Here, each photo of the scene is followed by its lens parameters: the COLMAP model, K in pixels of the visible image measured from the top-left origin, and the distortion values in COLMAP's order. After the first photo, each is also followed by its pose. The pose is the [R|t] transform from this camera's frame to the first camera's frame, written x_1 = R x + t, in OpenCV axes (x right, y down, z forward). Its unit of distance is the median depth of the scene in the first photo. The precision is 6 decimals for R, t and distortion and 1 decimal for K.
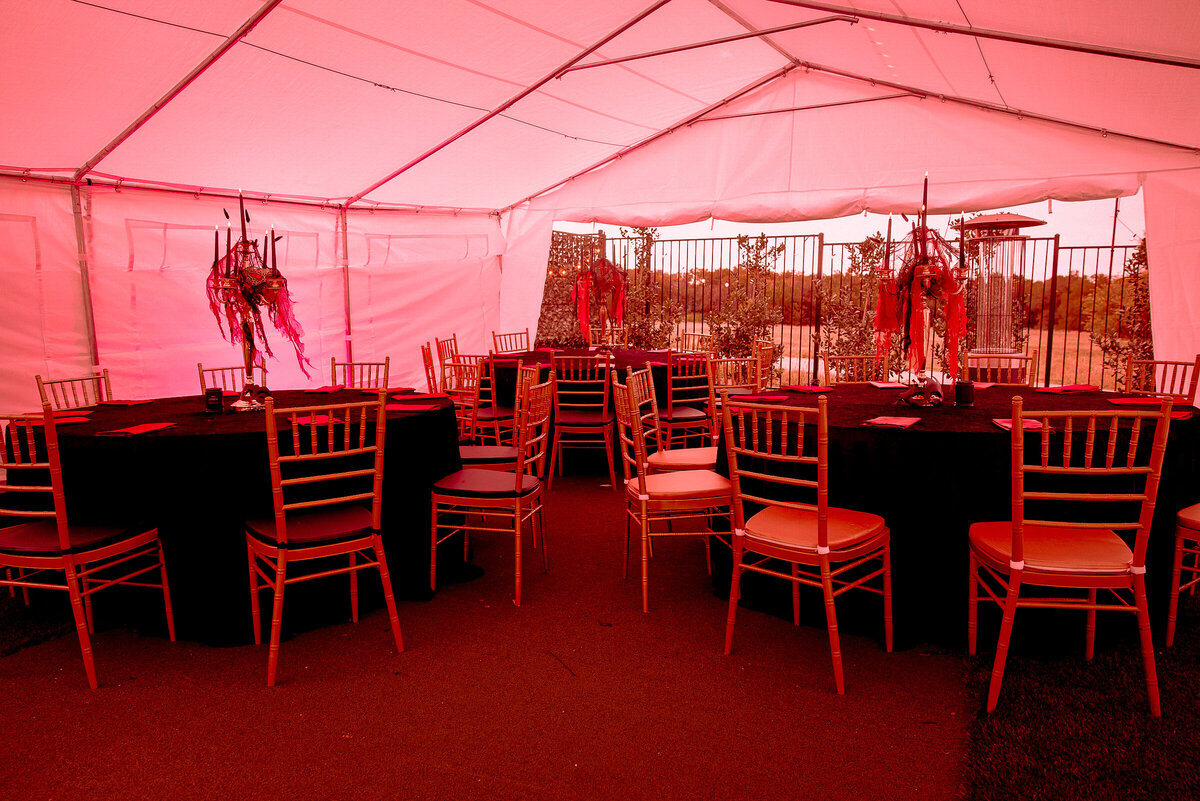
lens RADIAL K [[813.8, 0, 600.0], [0, 813.8, 400.5], [0, 0, 1]] dist [0.004788, 0.005215]
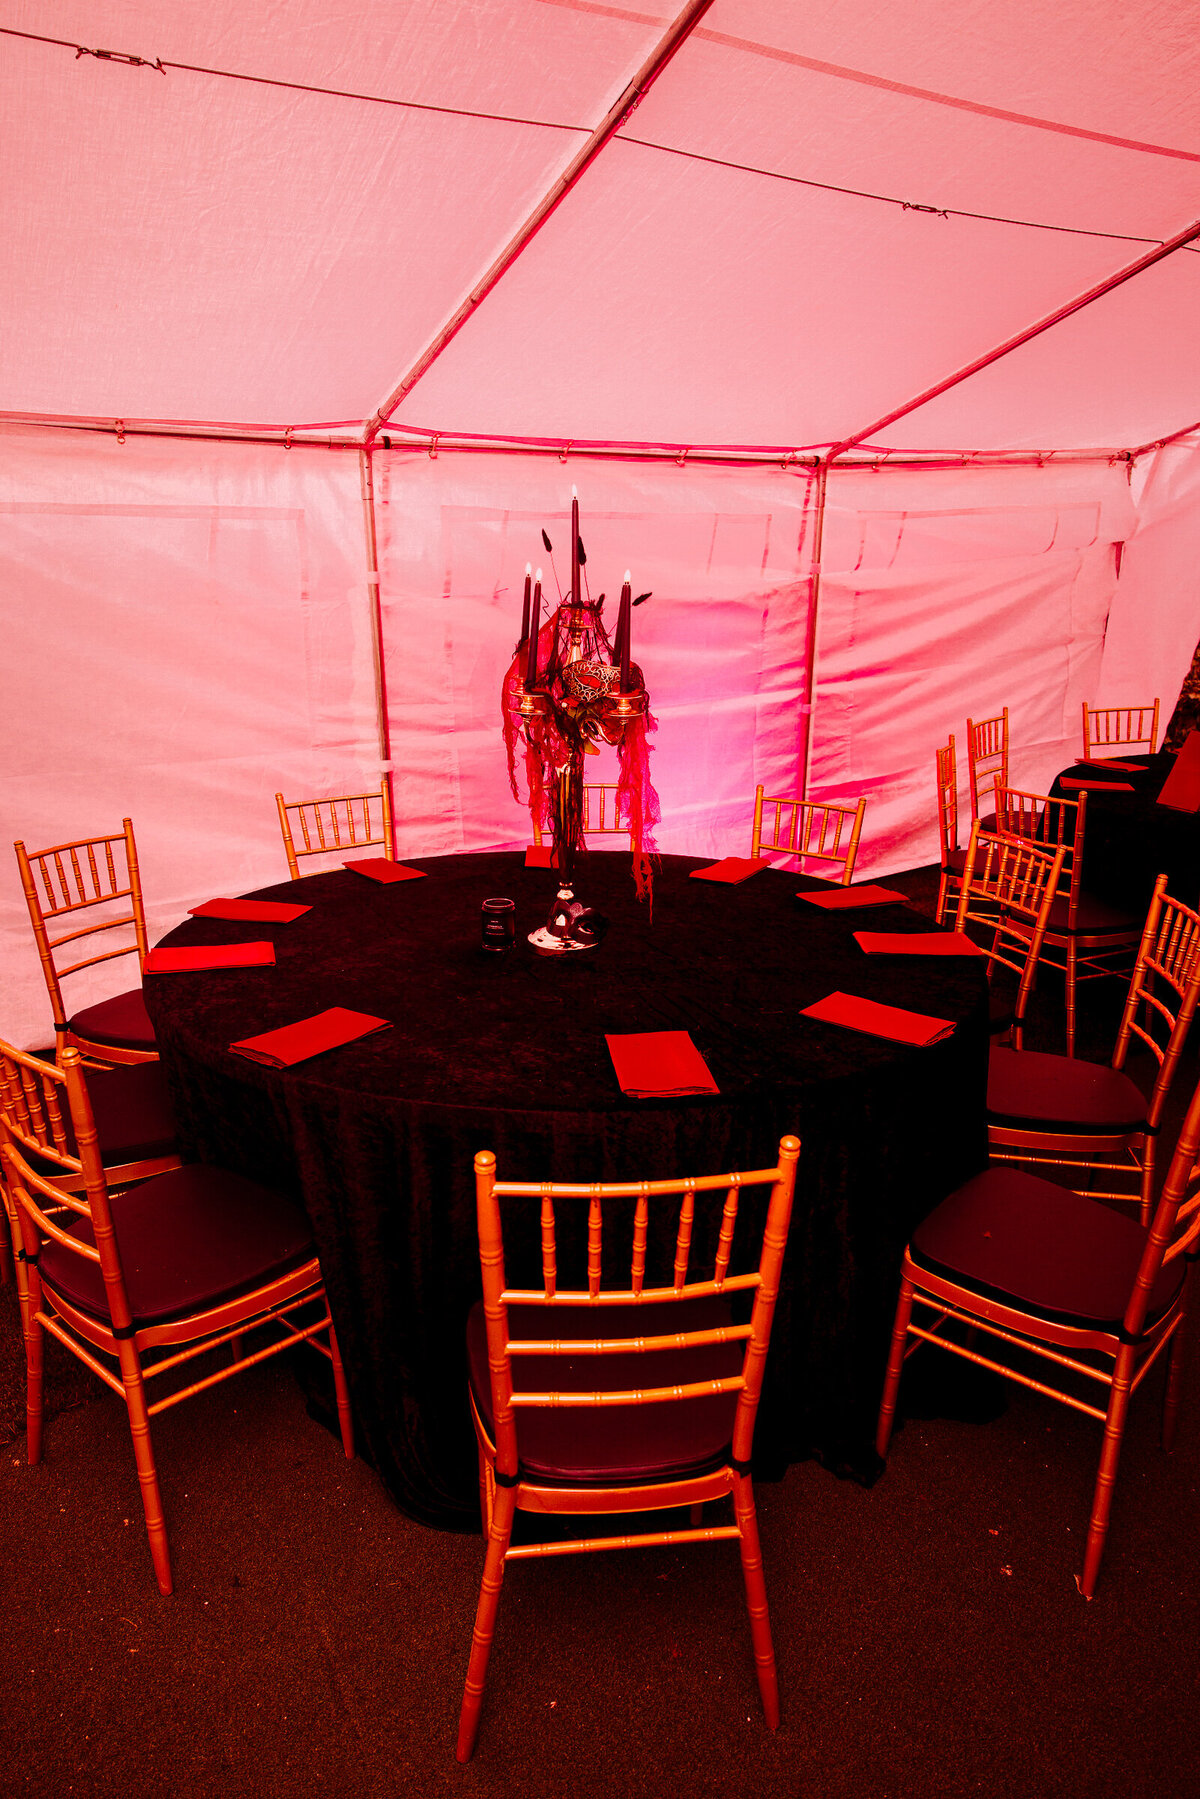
lens RADIAL K [[1220.0, 0, 600.0], [0, 1220.0, 899.5], [0, 0, 1]] dist [0.004788, 0.005215]
pose [[0.883291, 0.151119, -0.443801, -0.051148], [-0.082307, 0.981908, 0.170535, -0.085795], [0.461543, -0.114104, 0.879749, 0.215015]]
